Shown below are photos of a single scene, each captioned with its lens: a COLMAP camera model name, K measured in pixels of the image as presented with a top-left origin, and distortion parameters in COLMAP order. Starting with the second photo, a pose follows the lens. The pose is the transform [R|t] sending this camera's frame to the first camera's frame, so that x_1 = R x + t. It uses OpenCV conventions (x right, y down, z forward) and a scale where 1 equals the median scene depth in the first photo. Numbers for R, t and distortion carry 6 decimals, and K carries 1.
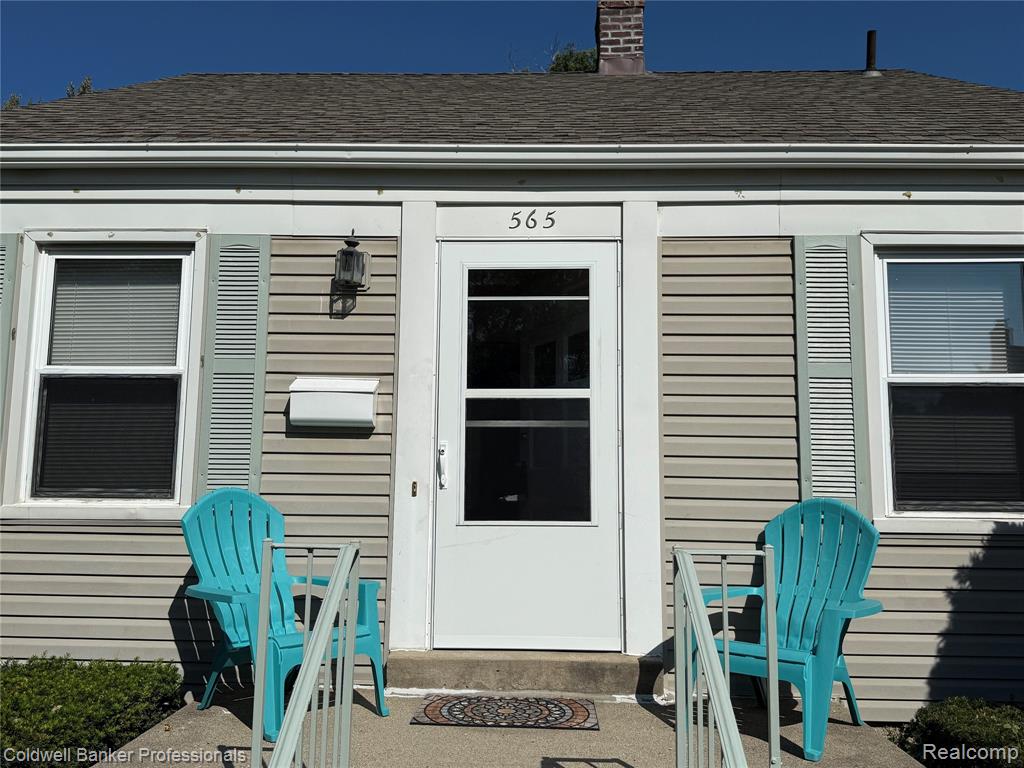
lens RADIAL K [[882.4, 0, 519.1], [0, 882.4, 386.5], [0, 0, 1]] dist [0.091418, -0.131845]
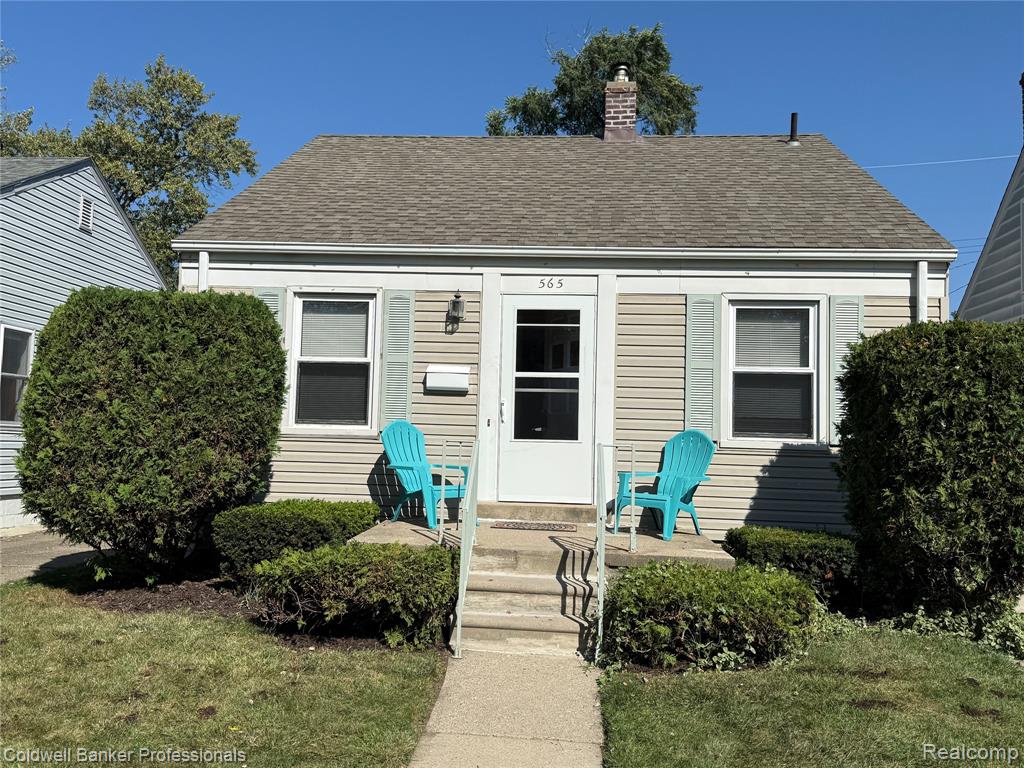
lens RADIAL K [[882.4, 0, 514.5], [0, 882.4, 387.7], [0, 0, 1]] dist [0.091418, -0.131845]
pose [[0.999115, 0.013356, -0.039885, 0.015691], [-0.010851, 0.997993, 0.062387, -0.083266], [0.040638, -0.061899, 0.997255, -0.933979]]
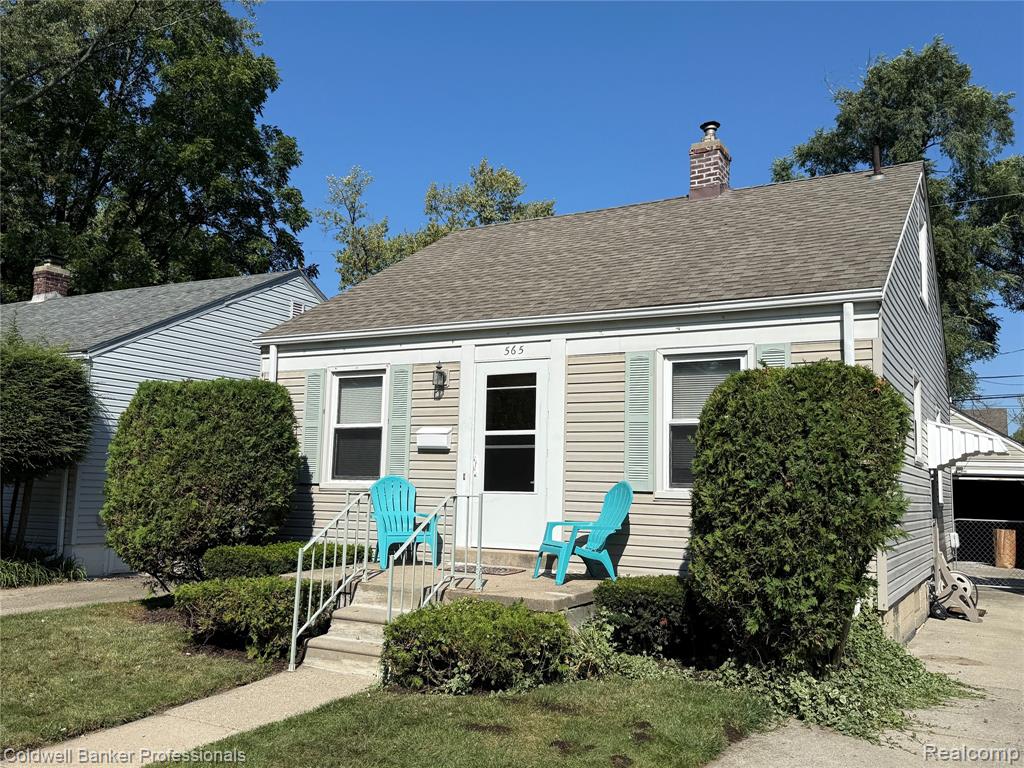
lens RADIAL K [[882.4, 0, 534.9], [0, 882.4, 389.3], [0, 0, 1]] dist [0.091418, -0.131845]
pose [[0.897432, -0.040433, -0.439295, 1.006457], [0.043163, 0.999061, -0.003775, -0.086196], [0.439035, -0.015573, 0.898335, -0.901170]]
